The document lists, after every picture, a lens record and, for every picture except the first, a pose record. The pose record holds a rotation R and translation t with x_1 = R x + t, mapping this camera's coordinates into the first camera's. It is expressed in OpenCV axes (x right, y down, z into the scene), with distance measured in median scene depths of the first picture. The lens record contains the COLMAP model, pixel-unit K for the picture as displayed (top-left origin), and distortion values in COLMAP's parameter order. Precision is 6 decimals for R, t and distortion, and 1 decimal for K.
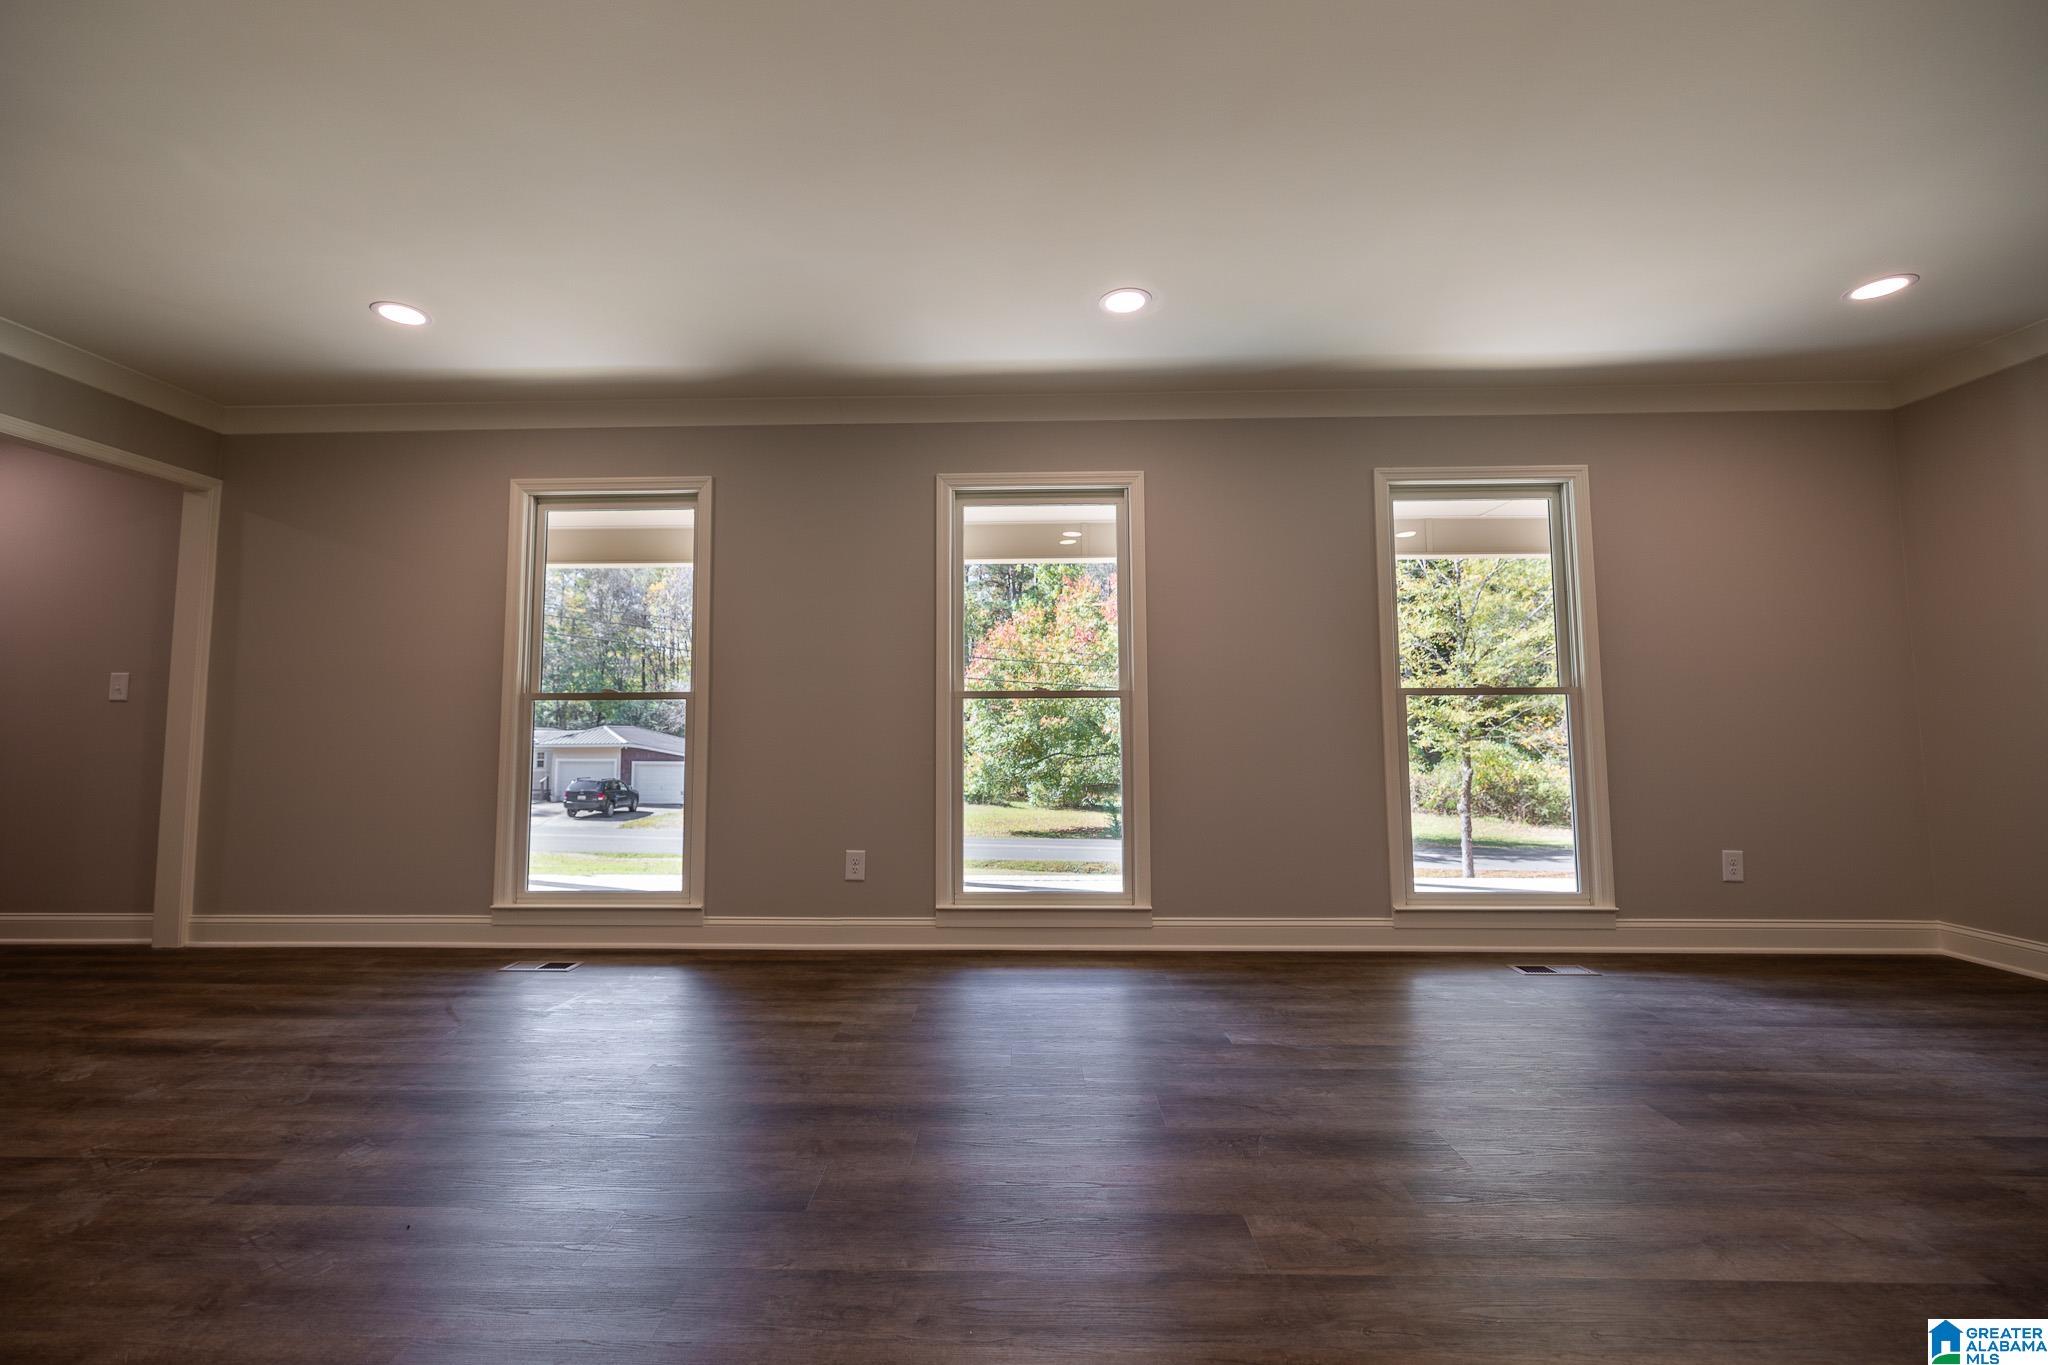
lens RADIAL K [[859.3, 0, 1000.6], [0, 859.3, 663.3], [0, 0, 1]] dist [0.000011, 0.000026]
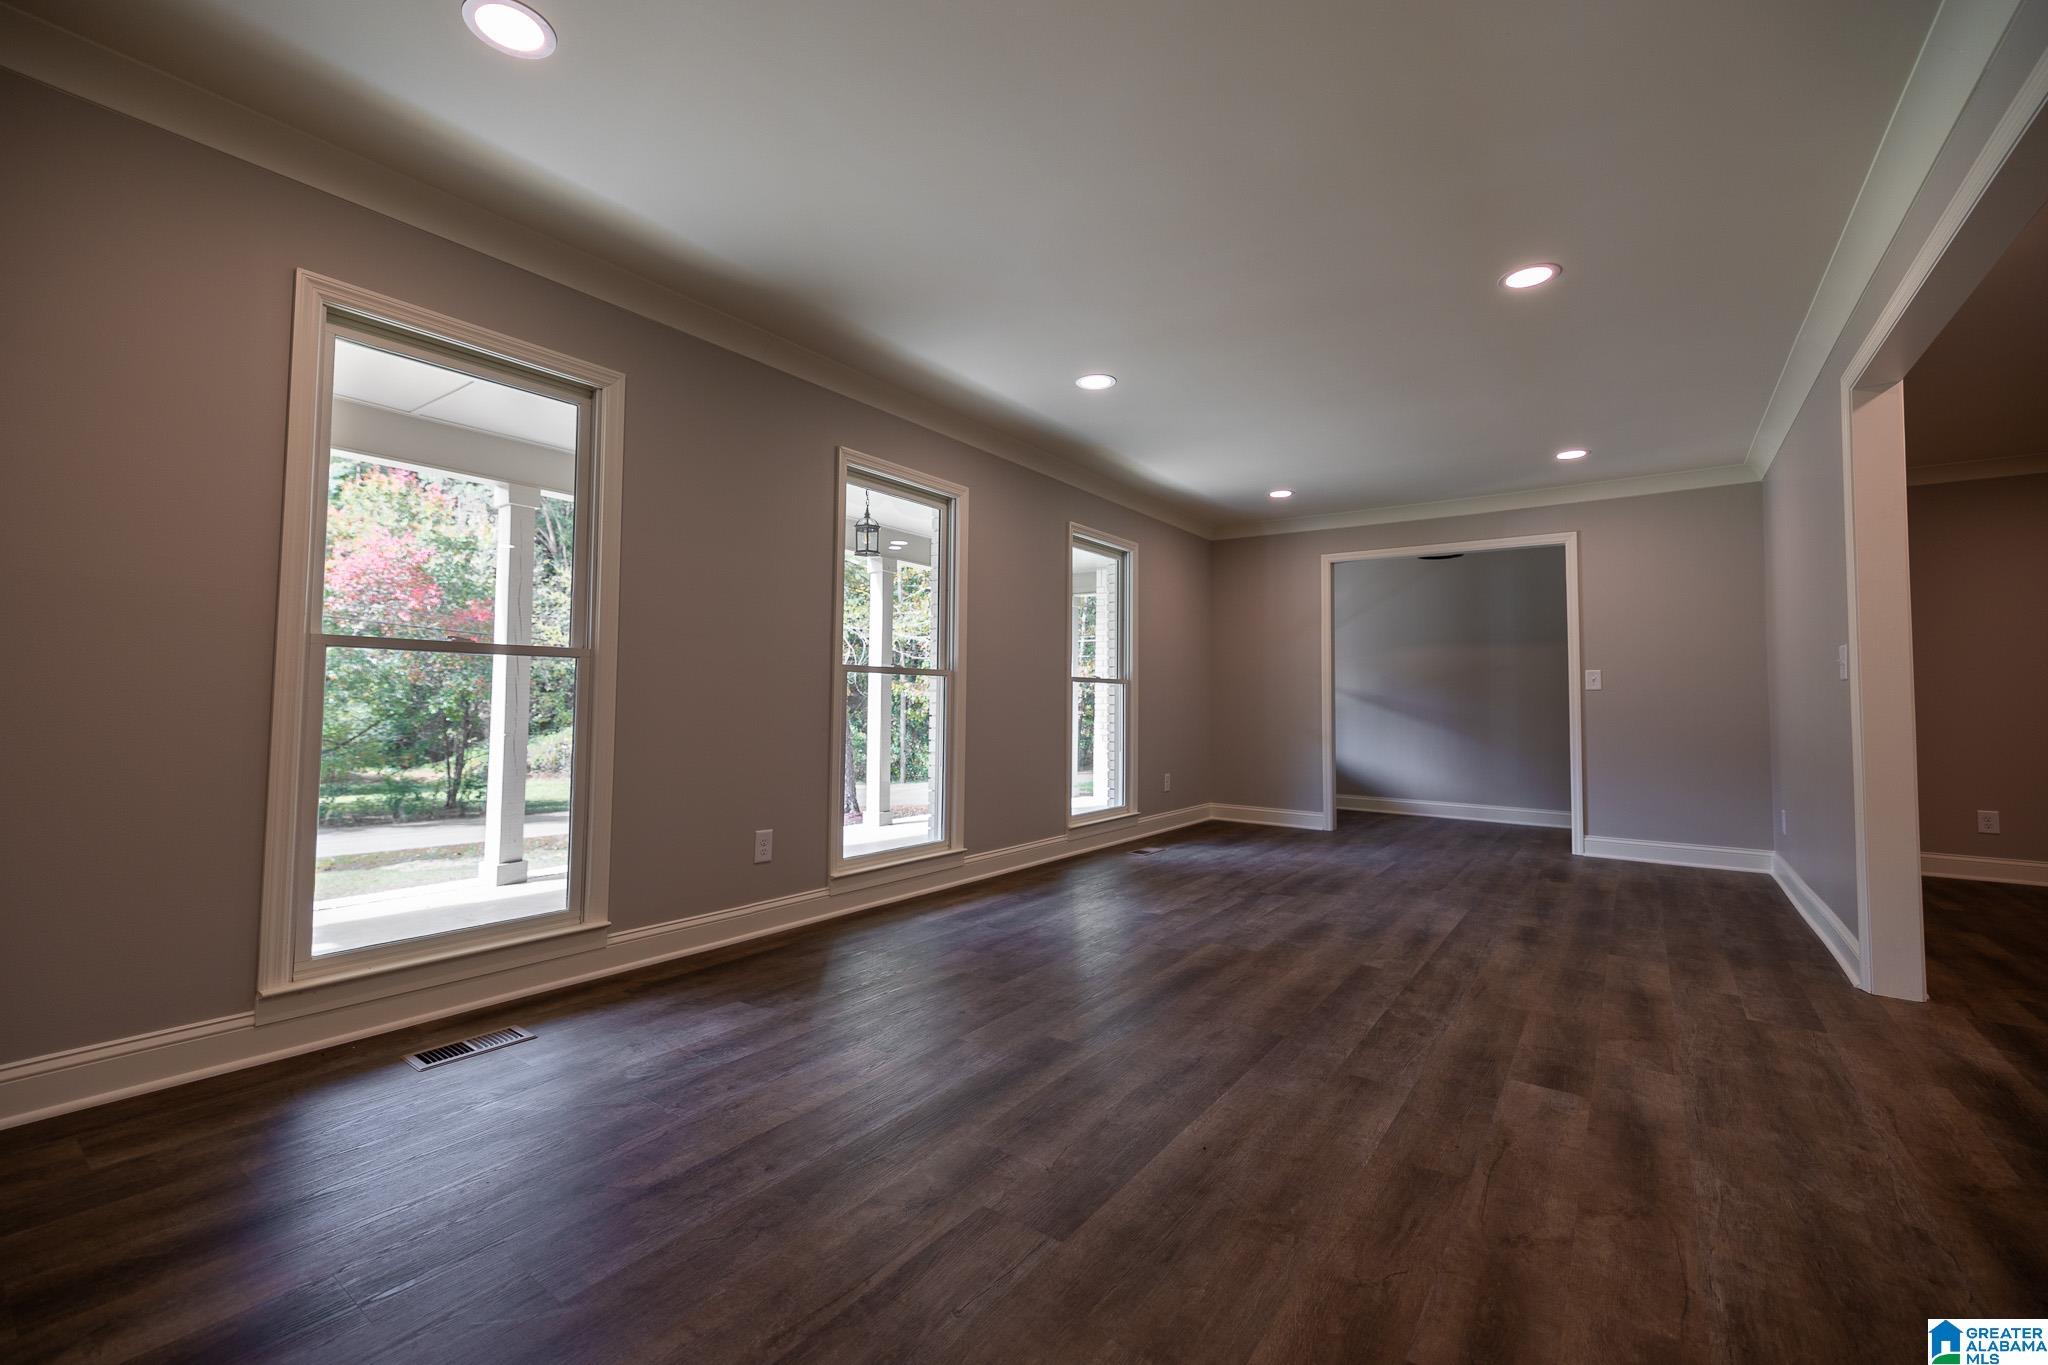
lens RADIAL K [[855.2, 0, 989.7], [0, 855.2, 673.1], [0, 0, 1]] dist [0.000958, 0.000177]
pose [[0.580083, 0.036701, 0.813730, -1.137319], [-0.079917, 0.996729, 0.012016, 0.022699], [-0.810628, -0.072001, 0.581118, 0.389778]]
